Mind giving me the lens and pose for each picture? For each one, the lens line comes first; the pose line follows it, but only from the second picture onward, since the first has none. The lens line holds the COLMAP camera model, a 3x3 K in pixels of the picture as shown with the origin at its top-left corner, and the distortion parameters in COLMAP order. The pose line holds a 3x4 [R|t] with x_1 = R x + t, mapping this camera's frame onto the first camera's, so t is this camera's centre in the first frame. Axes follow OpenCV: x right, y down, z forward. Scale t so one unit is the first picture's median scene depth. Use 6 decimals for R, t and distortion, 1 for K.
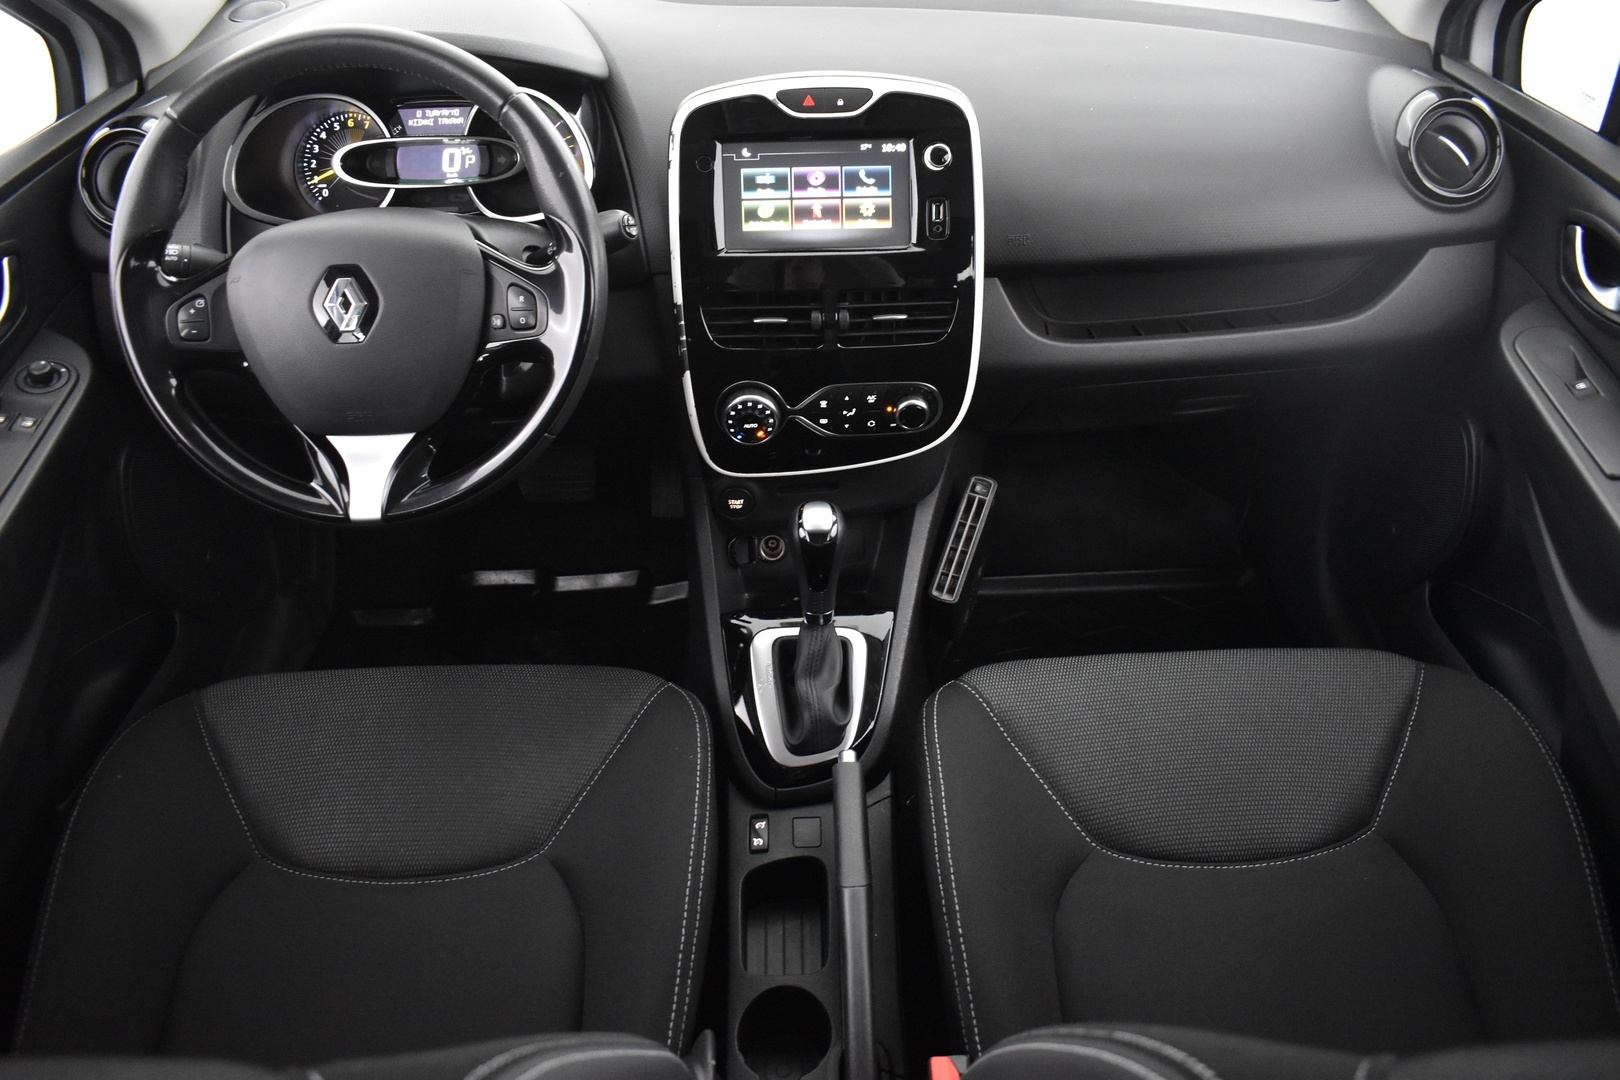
lens RADIAL K [[1272.0, 0, 805.0], [0, 1272.0, 529.3], [0, 0, 1]] dist [-0.080294, -0.016306]
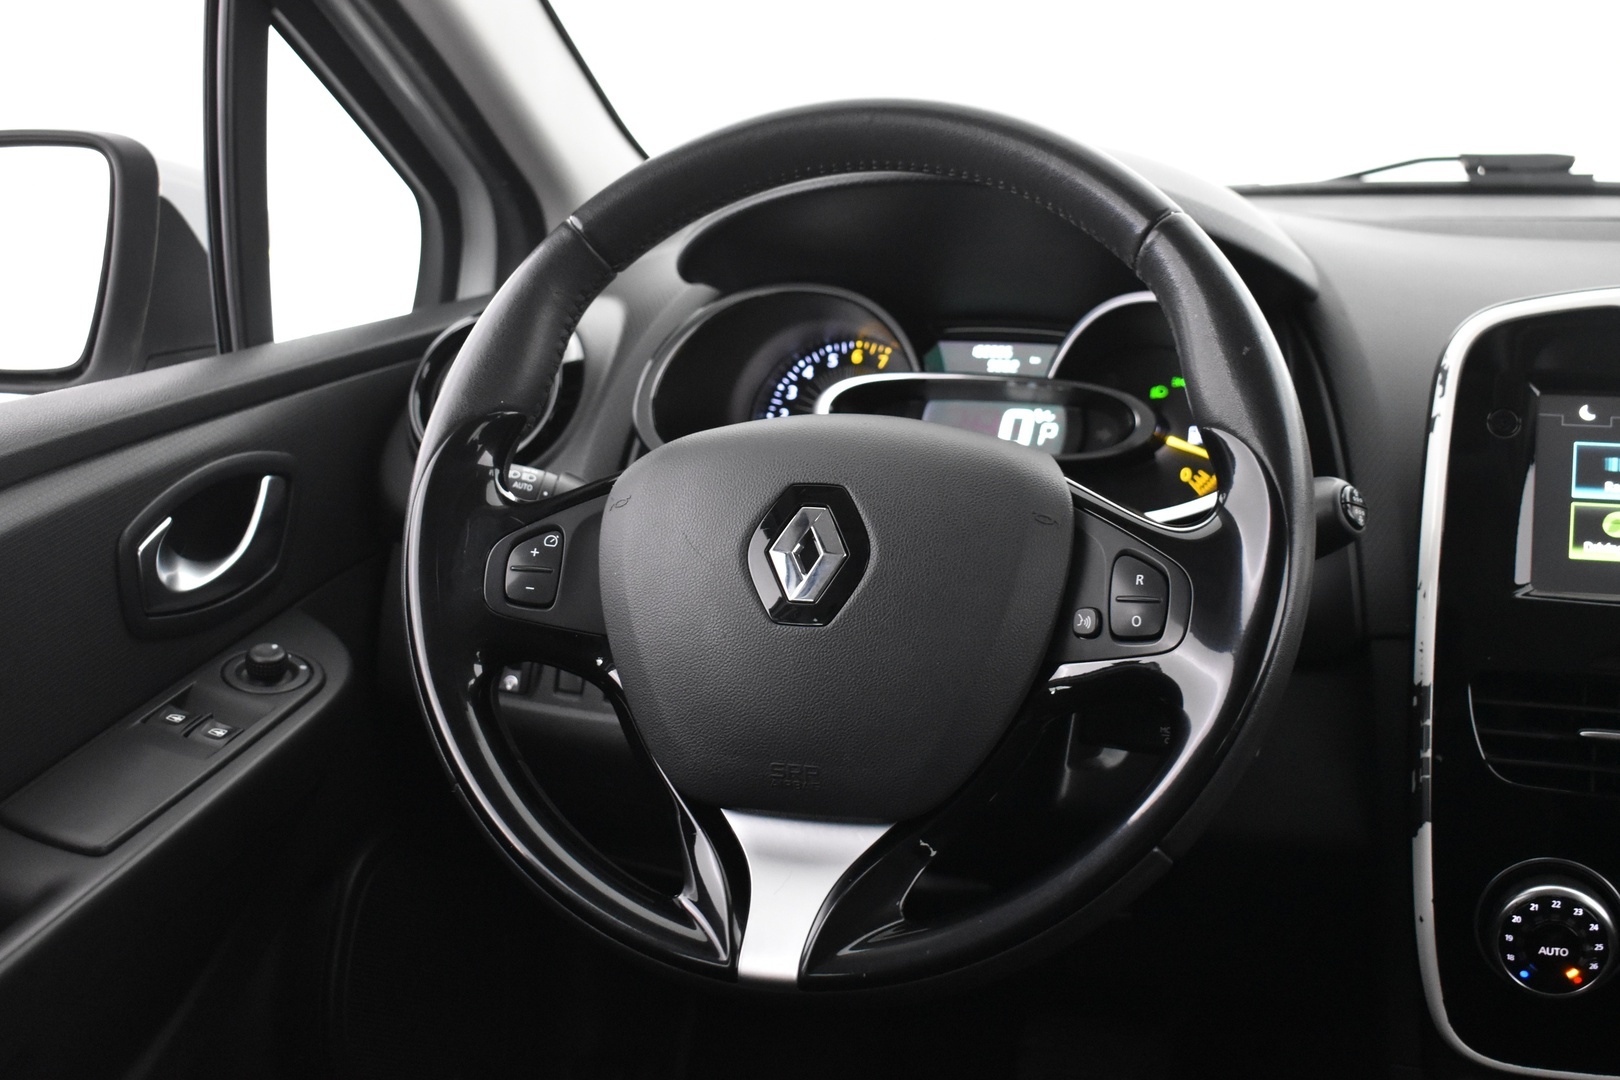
lens RADIAL K [[1959.1, 0, 816.4], [0, 1959.1, 538.1], [0, 0, 1]] dist [-0.053935, 0.000000]
pose [[0.941671, 0.074739, -0.328131, -0.078394], [-0.193294, 0.918274, -0.345559, 0.083377], [0.275487, 0.388829, 0.879158, 0.232518]]
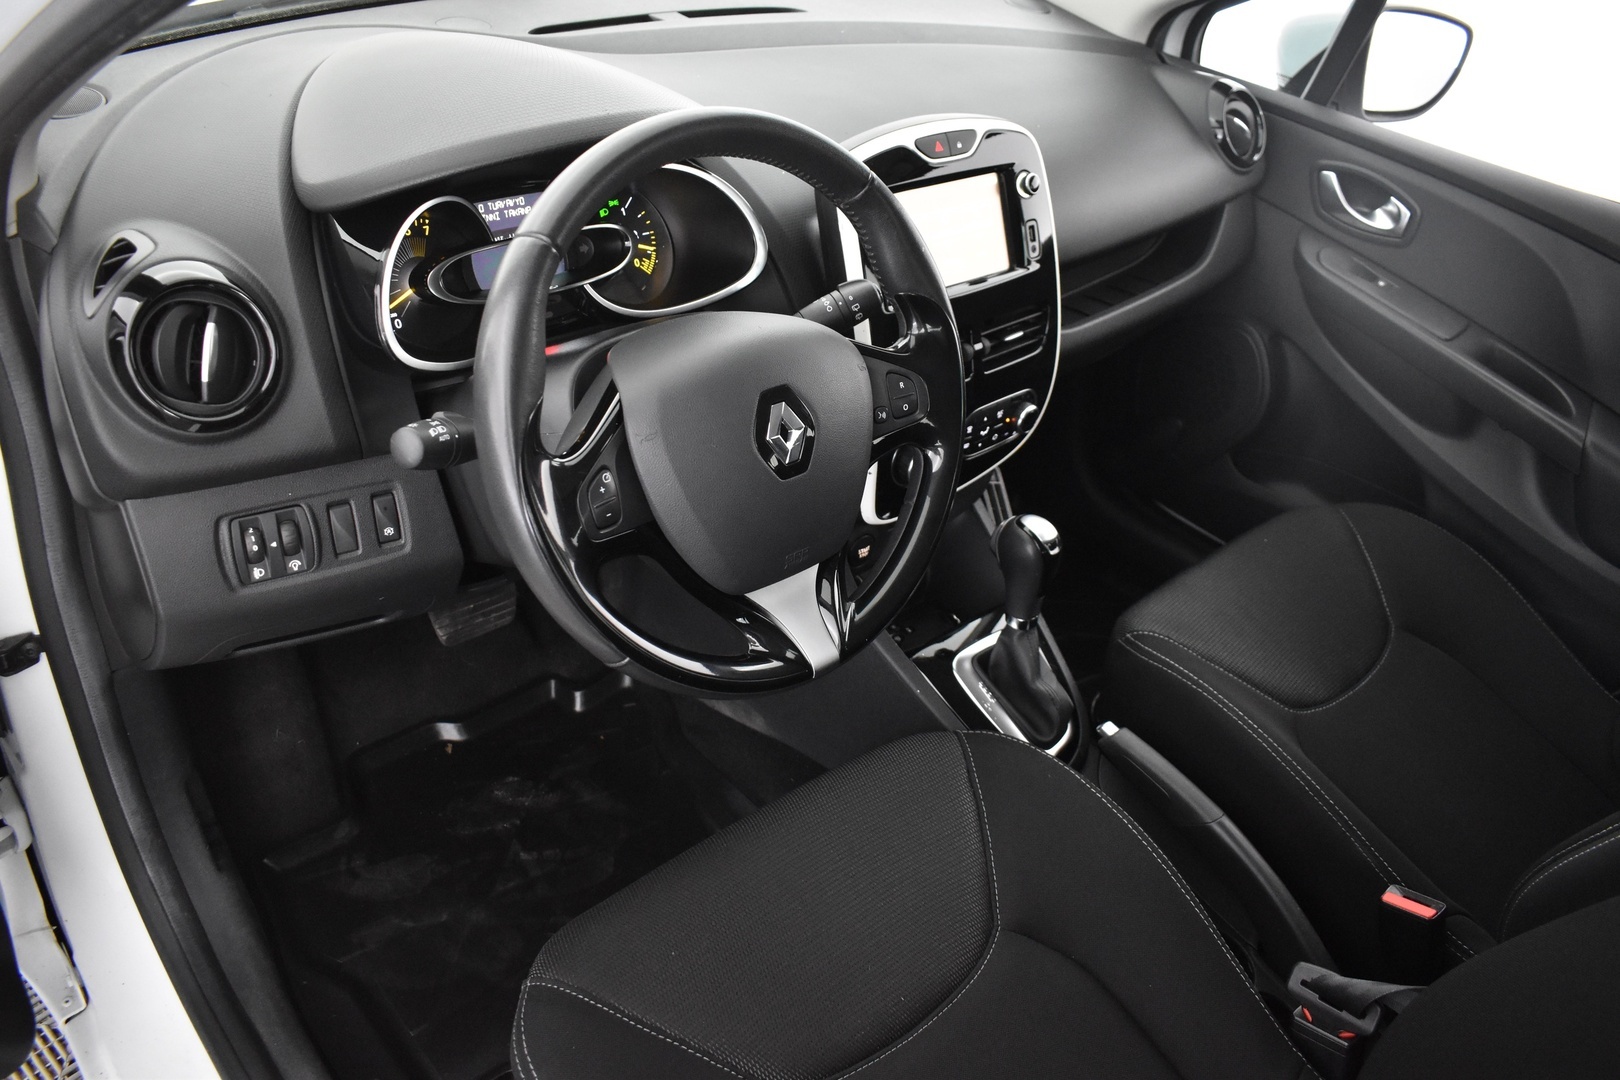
lens RADIAL K [[1272.0, 0, 826.4], [0, 1272.0, 522.5], [0, 0, 1]] dist [-0.080294, -0.016306]
pose [[0.745895, -0.284567, 0.602214, -0.759801], [0.279427, 0.954419, 0.104901, -0.175578], [-0.604616, 0.090029, 0.791413, 0.256617]]
